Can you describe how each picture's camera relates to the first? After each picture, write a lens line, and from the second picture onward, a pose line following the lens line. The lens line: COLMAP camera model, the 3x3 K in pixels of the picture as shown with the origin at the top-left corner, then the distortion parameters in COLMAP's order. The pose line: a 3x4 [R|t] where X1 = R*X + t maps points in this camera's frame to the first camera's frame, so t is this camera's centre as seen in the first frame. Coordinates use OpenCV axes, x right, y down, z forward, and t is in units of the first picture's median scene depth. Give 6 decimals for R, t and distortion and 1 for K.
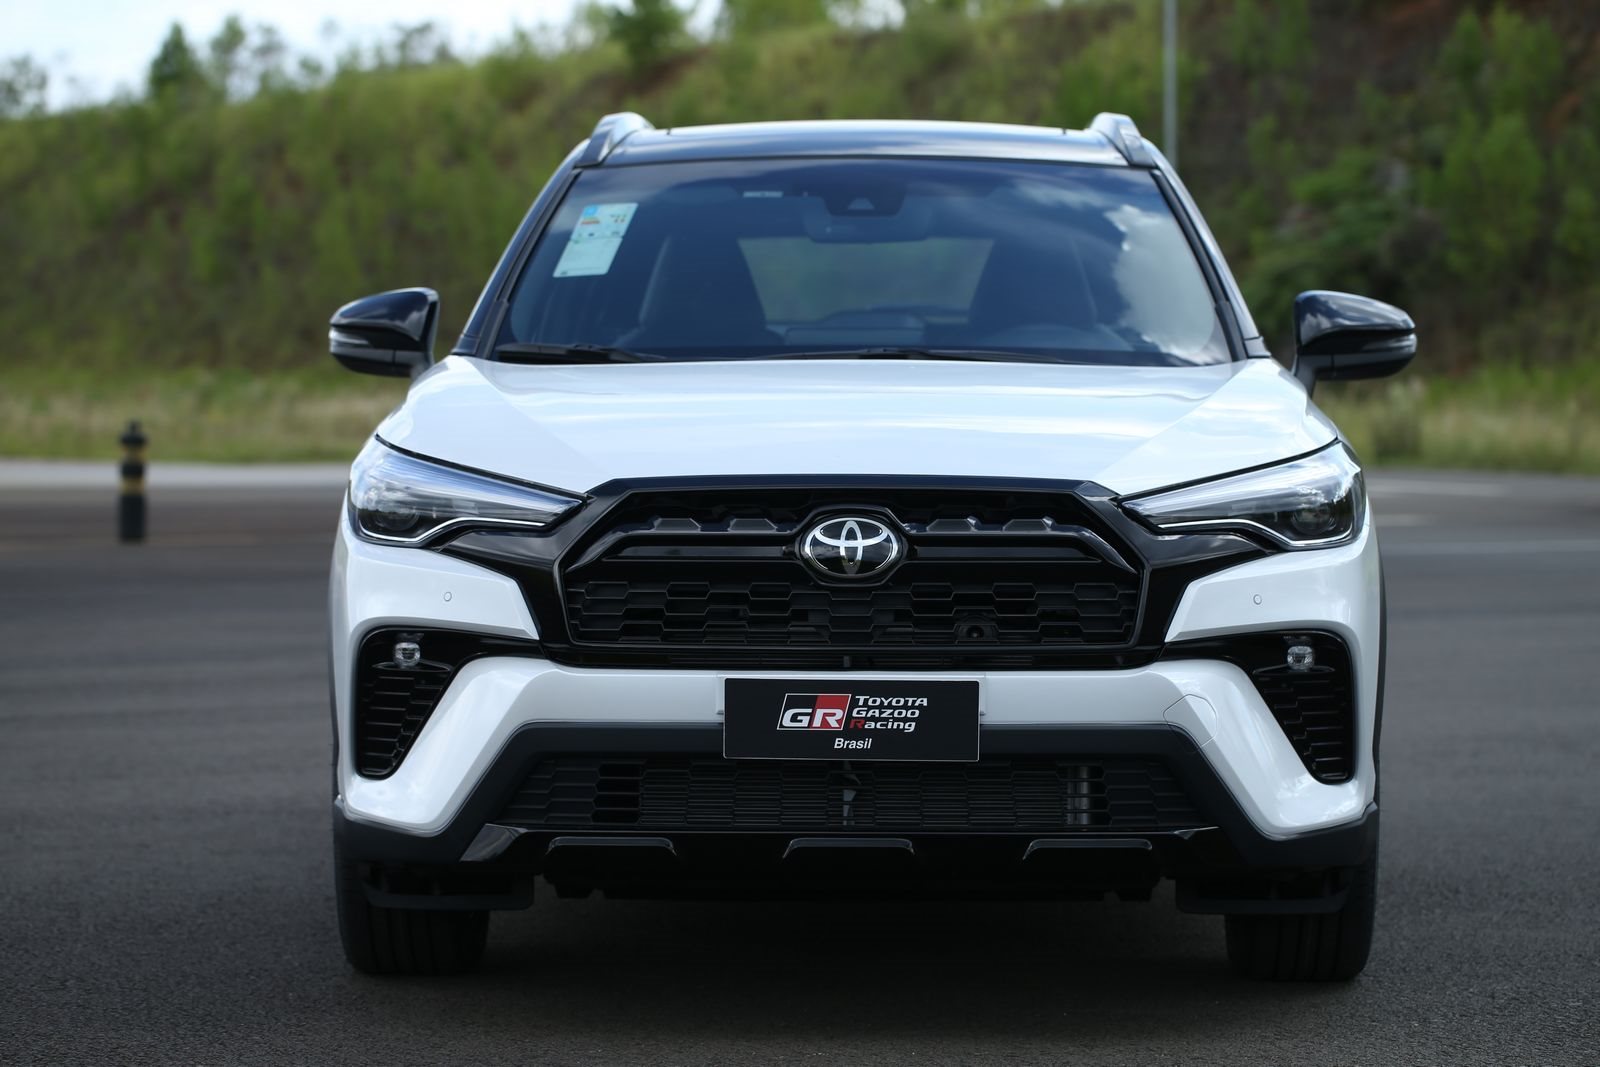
lens RADIAL K [[4944.7, 0, 800.0], [0, 4944.7, 533.5], [0, 0, 1]] dist [-0.173412, 0.094232]
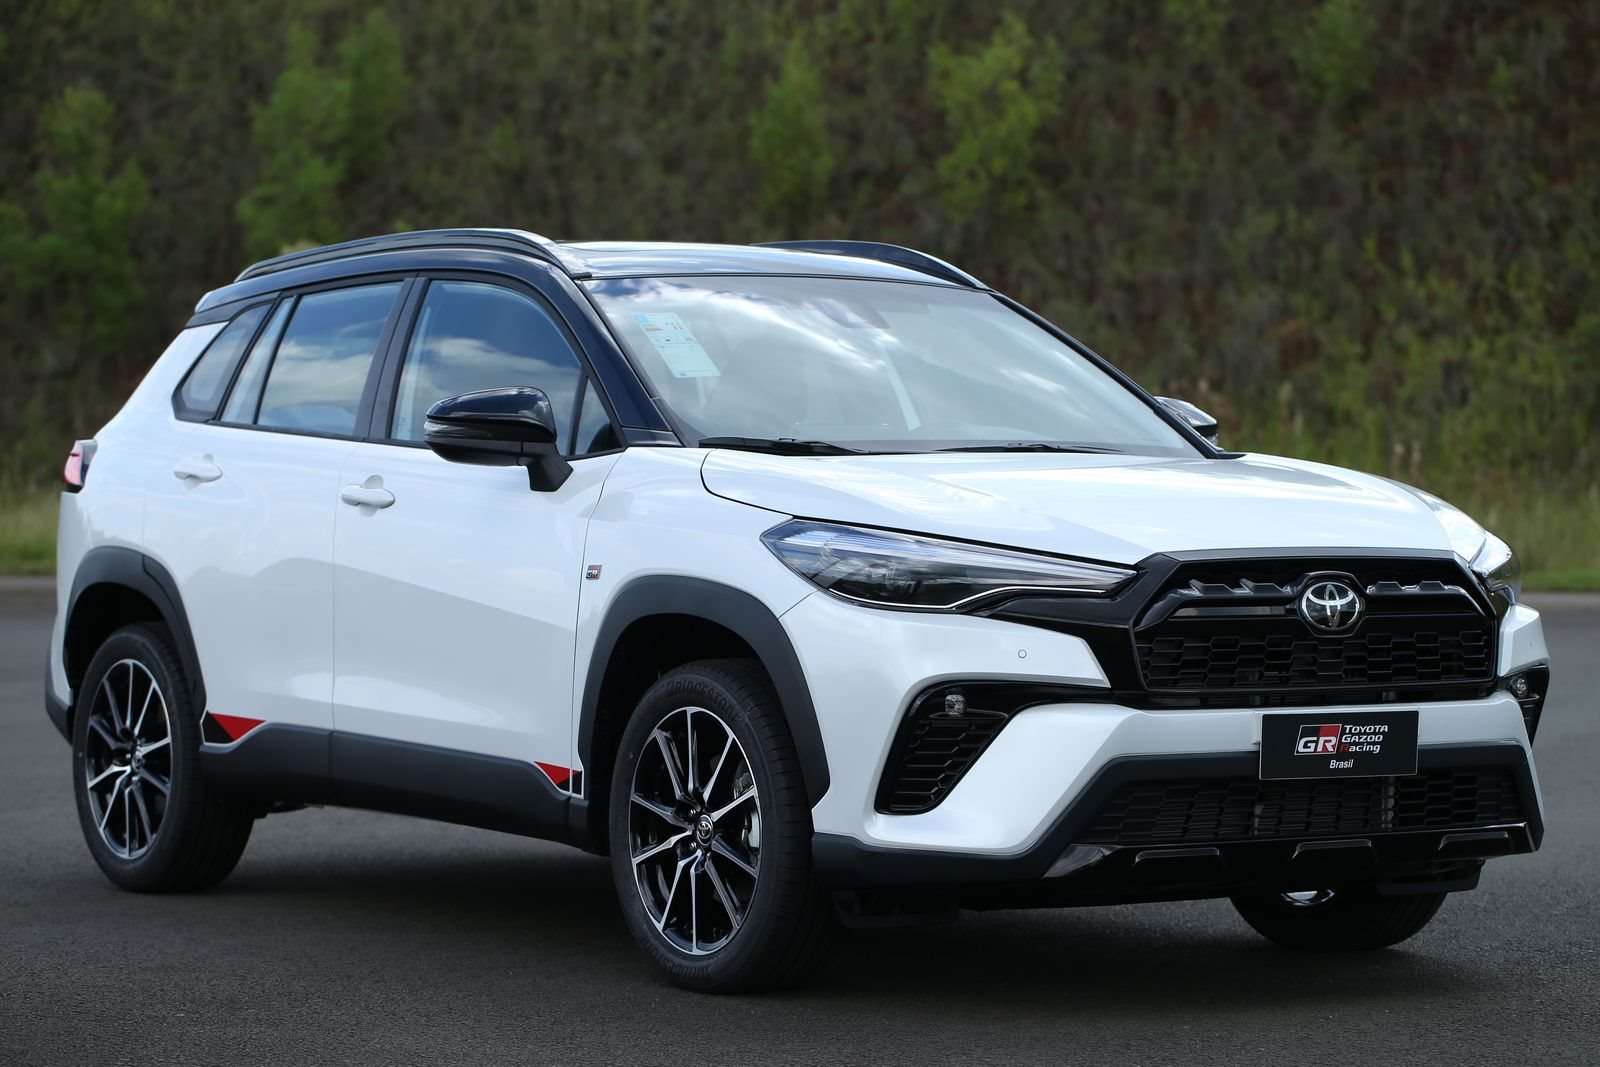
lens RADIAL K [[4944.7, 0, 800.0], [0, 4944.7, 533.5], [0, 0, 1]] dist [-0.173412, 0.094232]
pose [[0.826624, -0.007942, 0.562699, -0.793785], [0.018306, 0.999751, -0.012782, -0.001923], [-0.562457, 0.020867, 0.826563, 0.053670]]
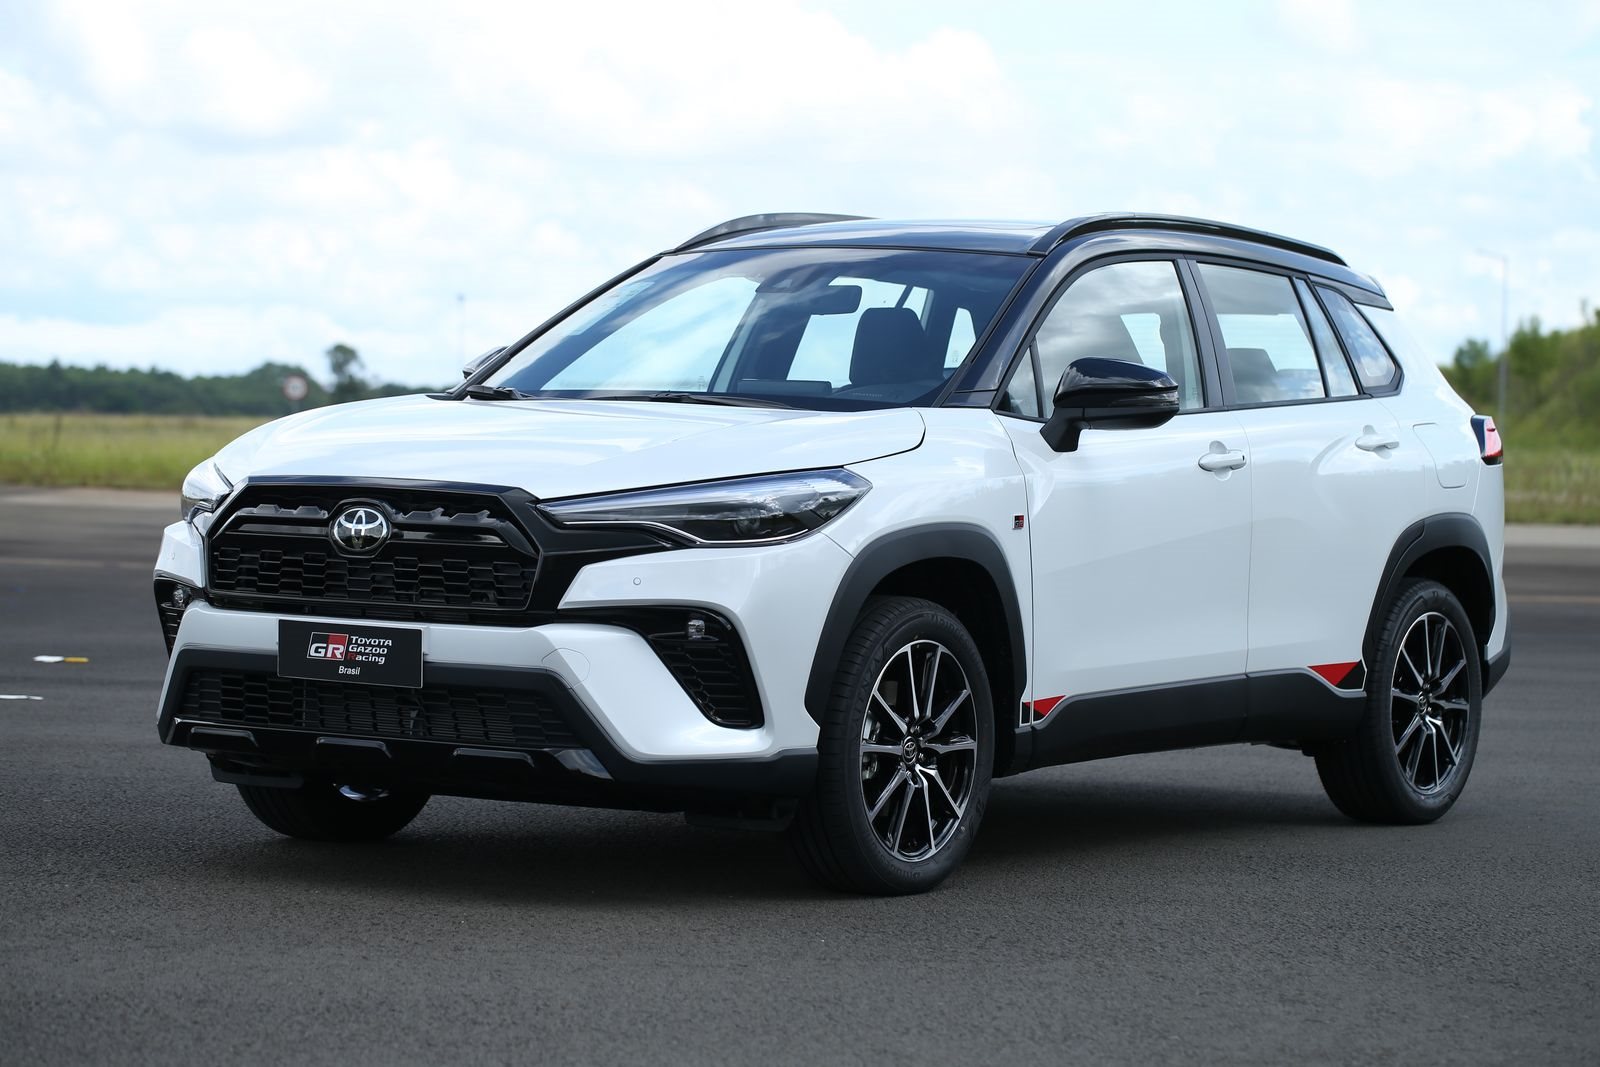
lens RADIAL K [[4944.7, 0, 800.0], [0, 4944.7, 533.5], [0, 0, 1]] dist [-0.173412, 0.094232]
pose [[0.832308, 0.034063, -0.553266, 0.879887], [-0.042825, 0.999078, -0.002914, 0.002639], [0.552657, 0.026119, 0.832999, -0.086659]]
